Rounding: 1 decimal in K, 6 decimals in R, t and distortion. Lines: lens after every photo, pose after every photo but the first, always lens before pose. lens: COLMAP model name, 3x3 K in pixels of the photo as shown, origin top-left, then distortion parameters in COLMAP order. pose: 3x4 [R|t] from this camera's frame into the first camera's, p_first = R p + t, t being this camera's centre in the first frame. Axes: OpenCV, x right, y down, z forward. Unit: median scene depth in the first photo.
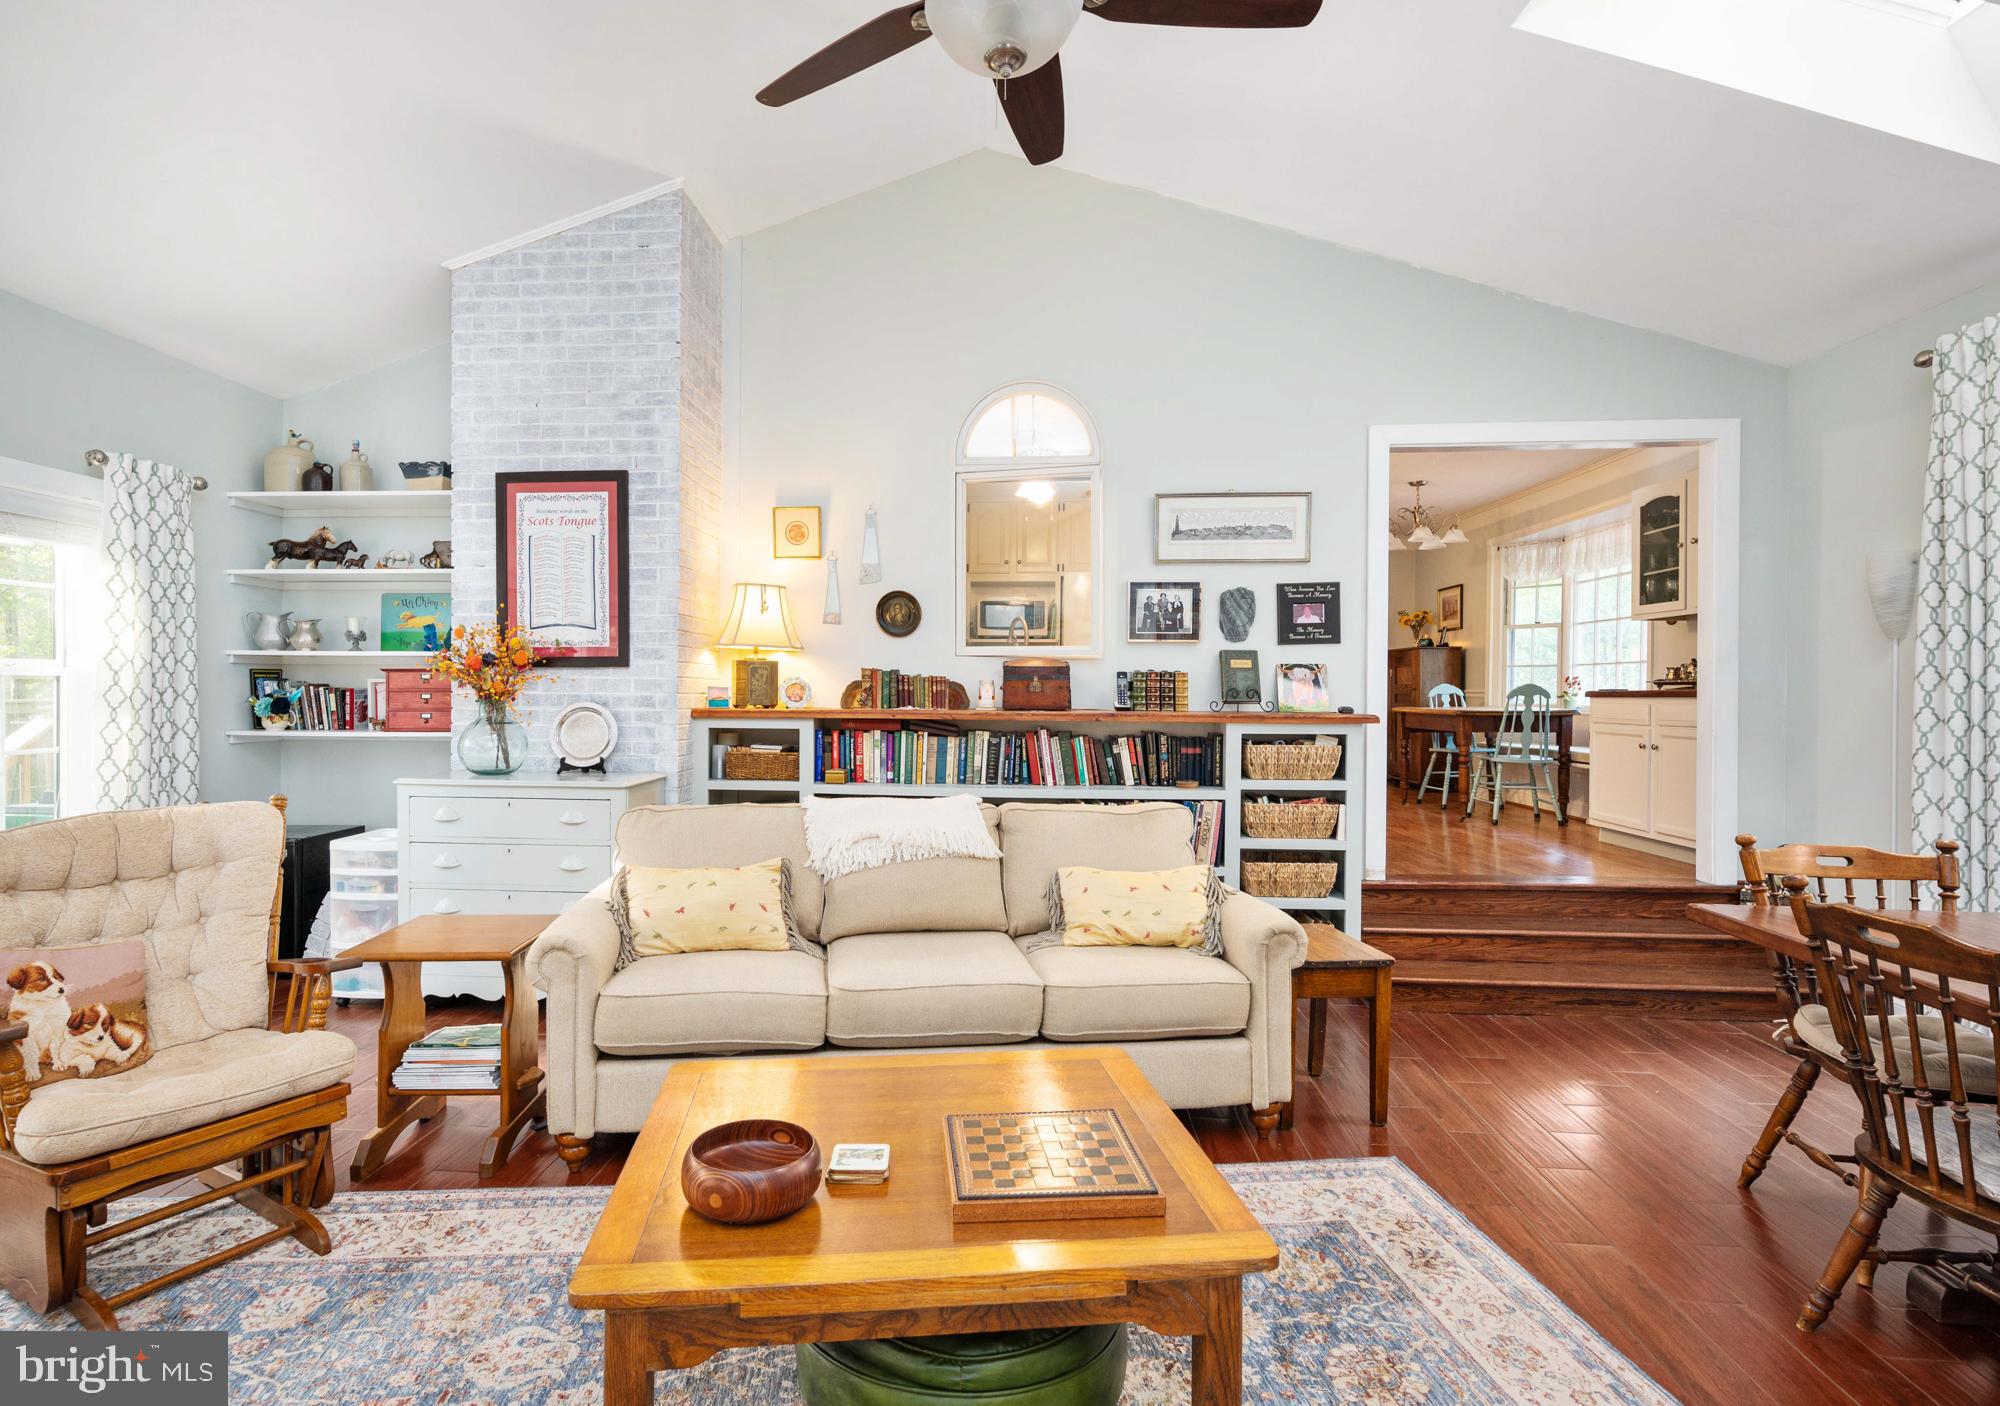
lens RADIAL K [[1011.8, 0, 944.2], [0, 1011.8, 702.8], [0, 0, 1]] dist [0.002803, 0.001079]
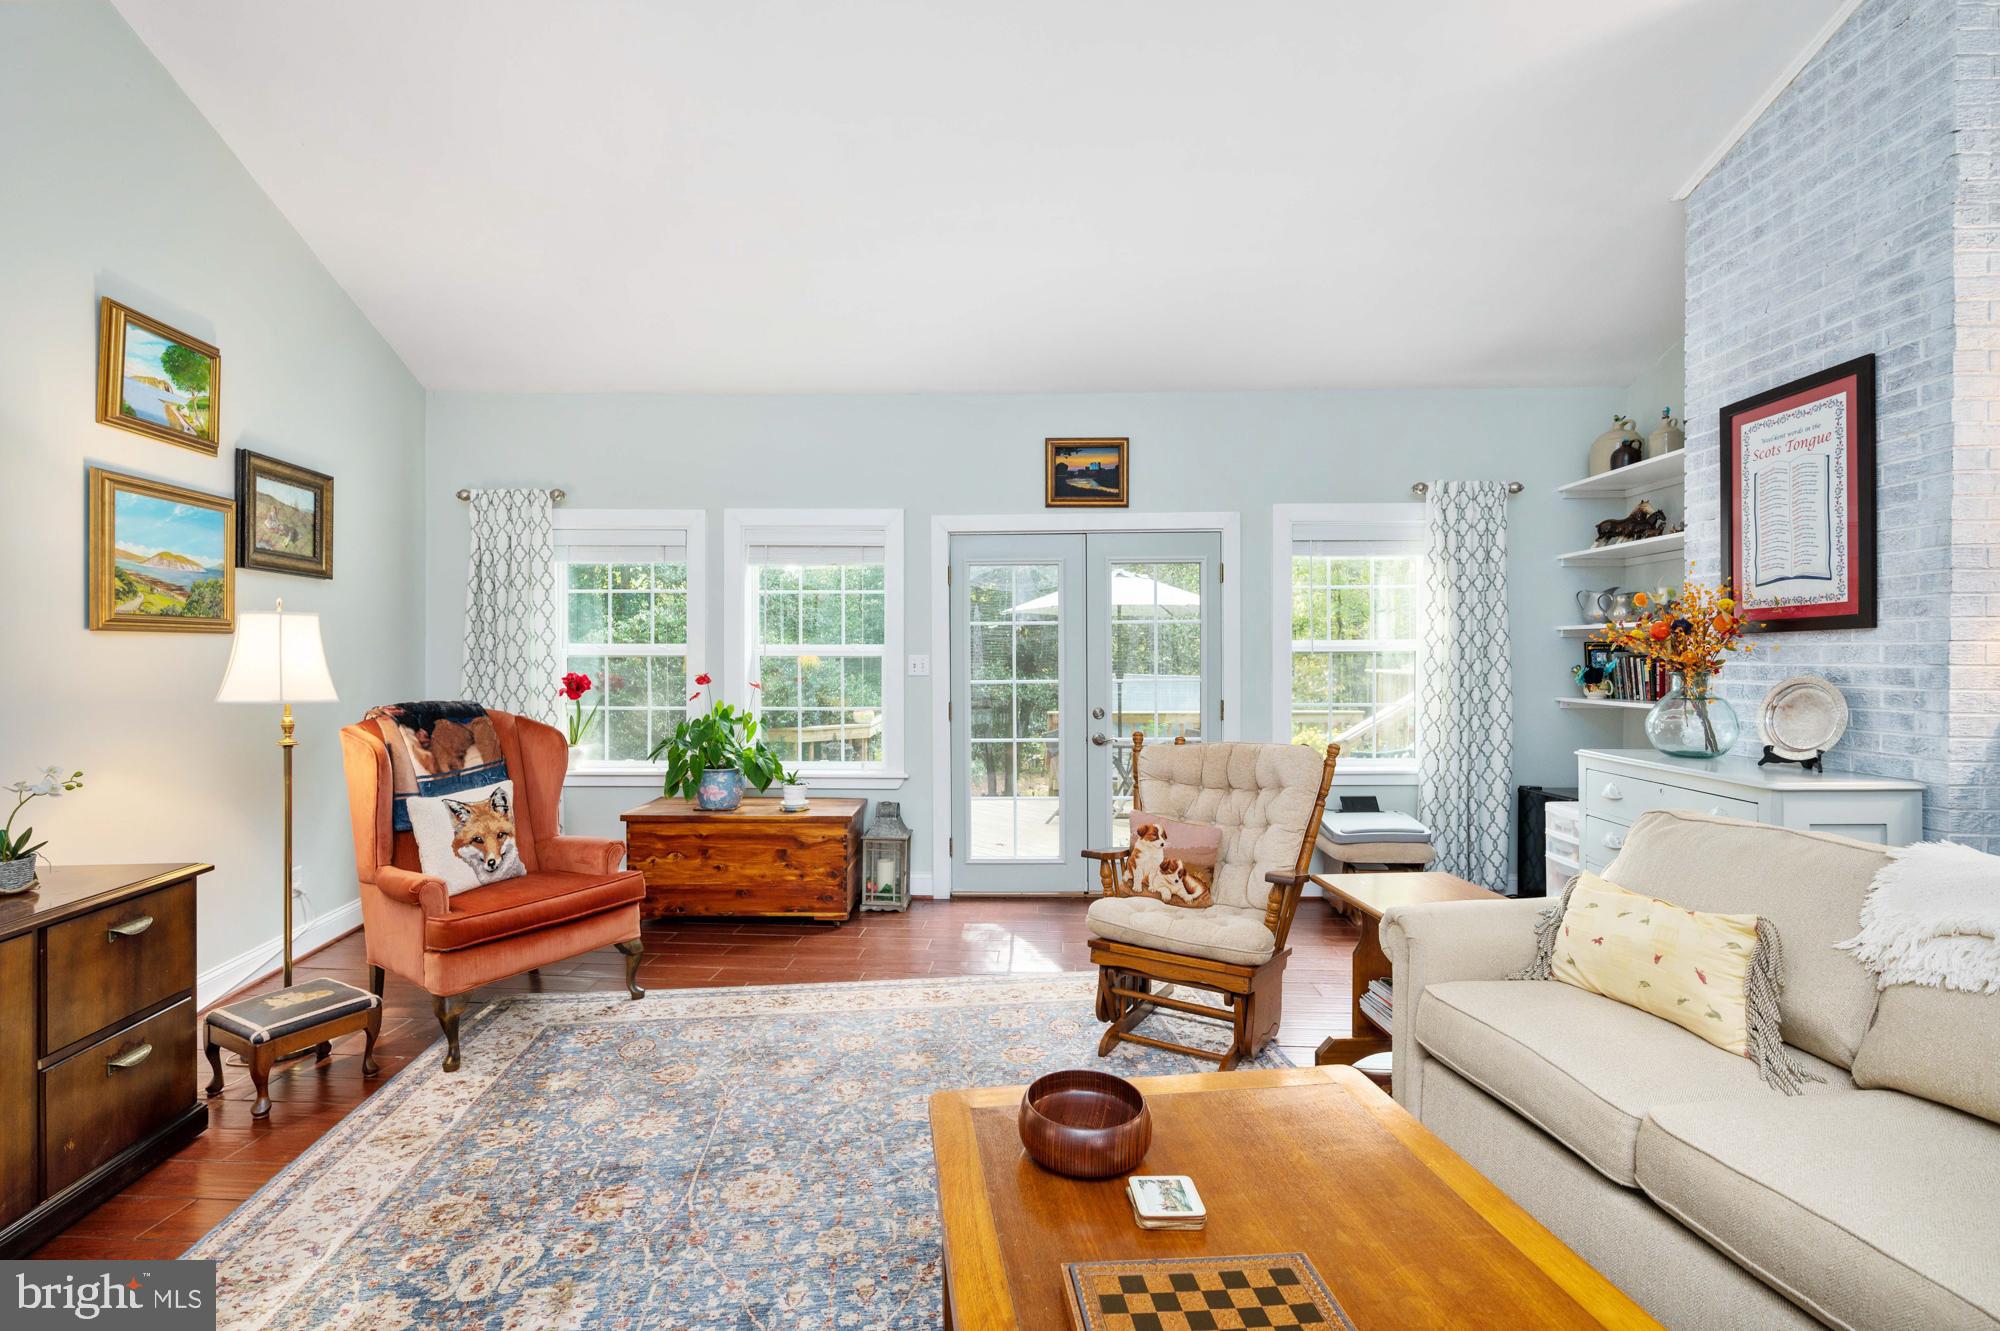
lens RADIAL K [[890.9, 0, 992.2], [0, 890.9, 667.1], [0, 0, 1]] dist [0.001652, 0.000008]
pose [[0.033891, 0.005580, -0.999410, 0.296367], [-0.011627, 0.999919, 0.005188, -0.004020], [0.999358, 0.011444, 0.033953, 0.358239]]
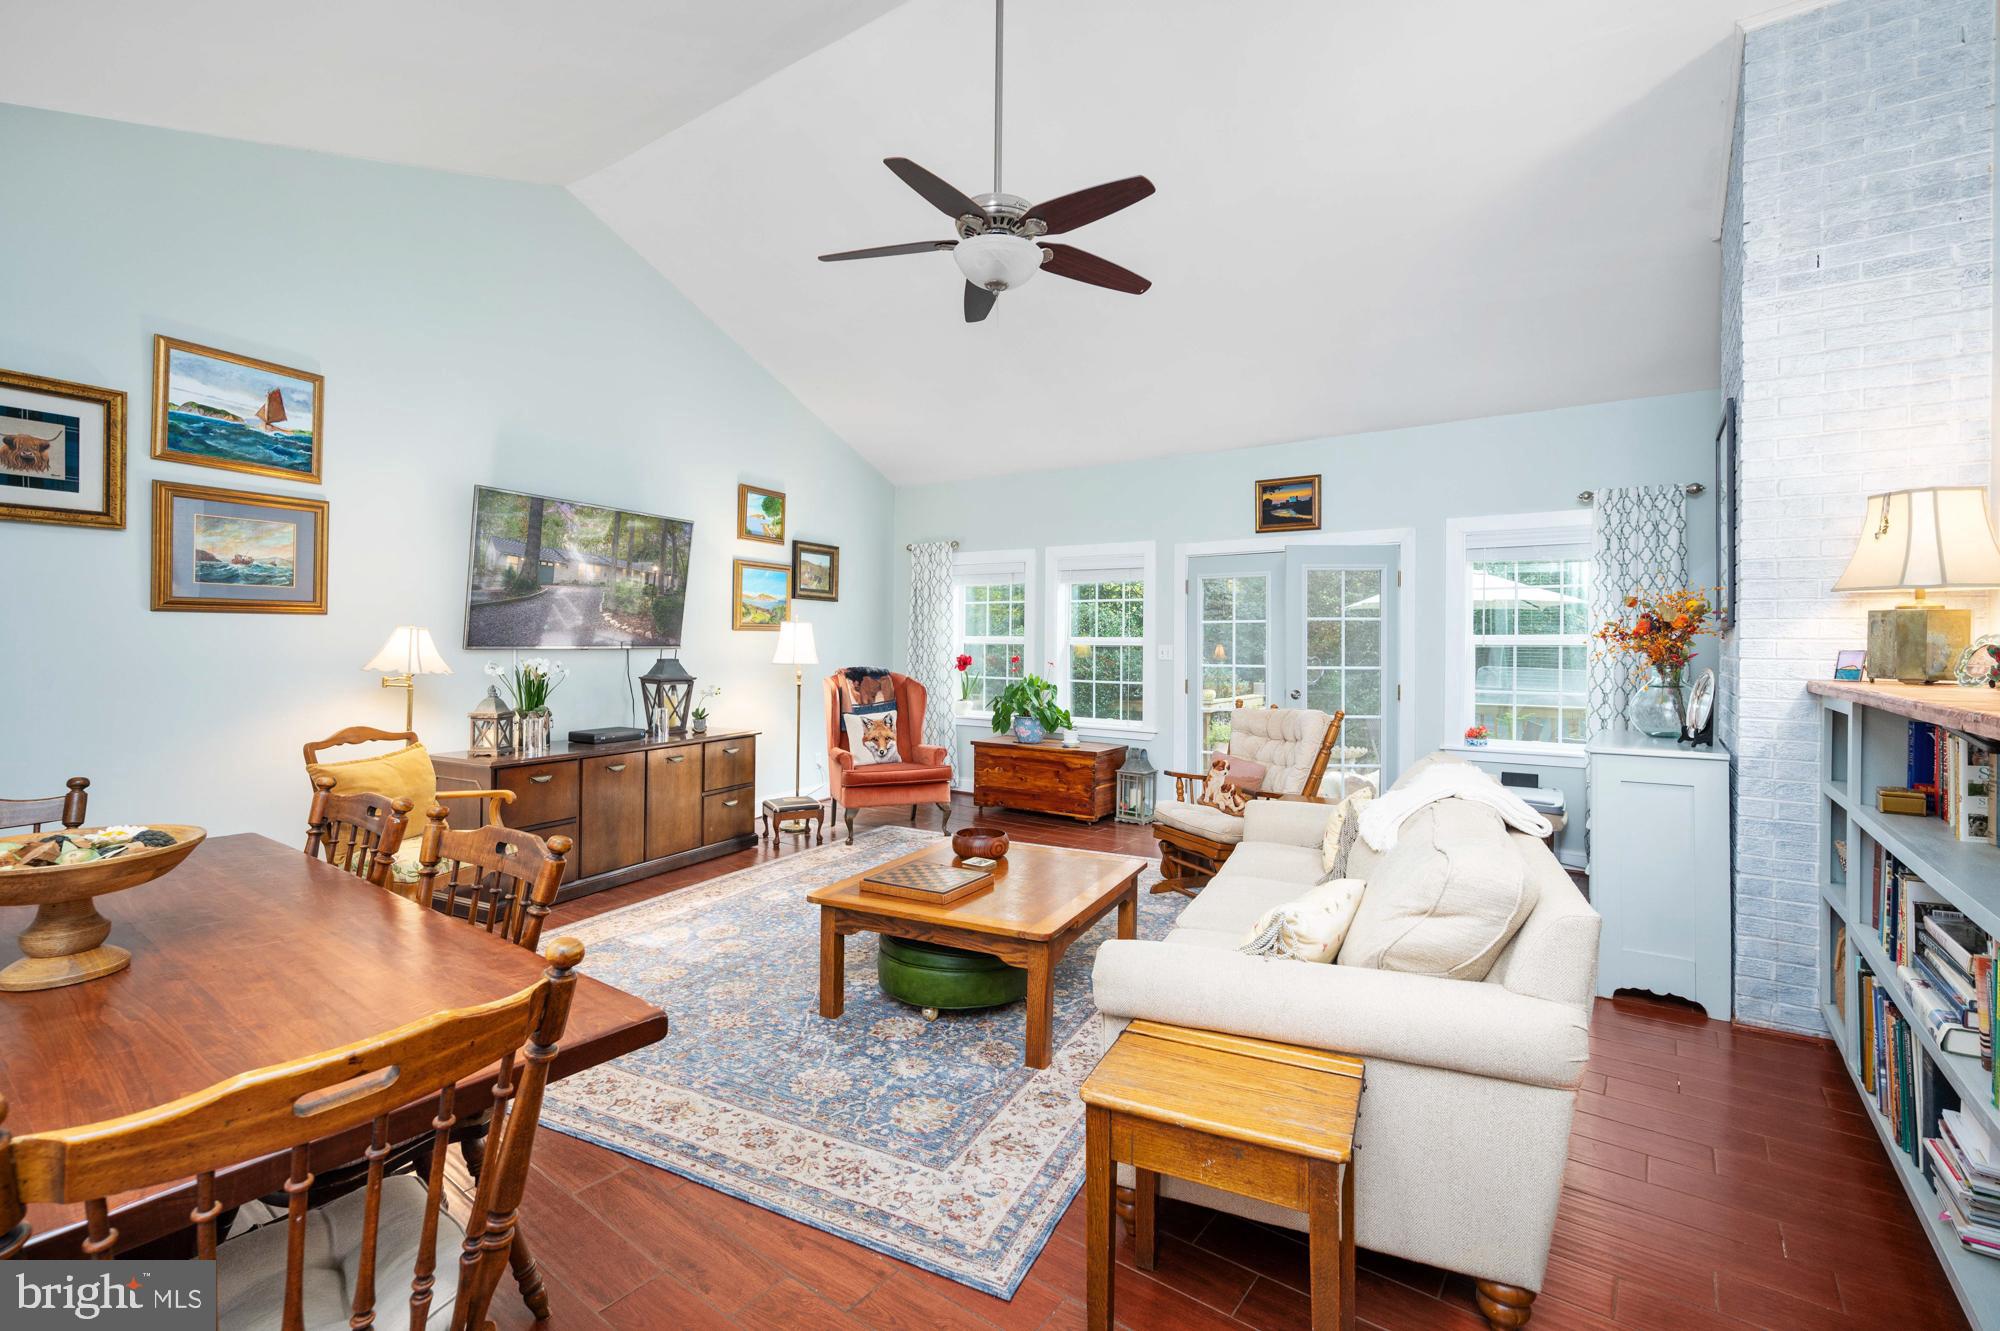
lens RADIAL K [[887.2, 0, 991.8], [0, 887.2, 656.2], [0, 0, 1]] dist [-0.000883, 0.000374]
pose [[-0.527973, -0.000091, -0.849261, 0.653777], [-0.022726, 0.999643, 0.014022, -0.007581], [0.848957, 0.026703, -0.527787, 0.871755]]
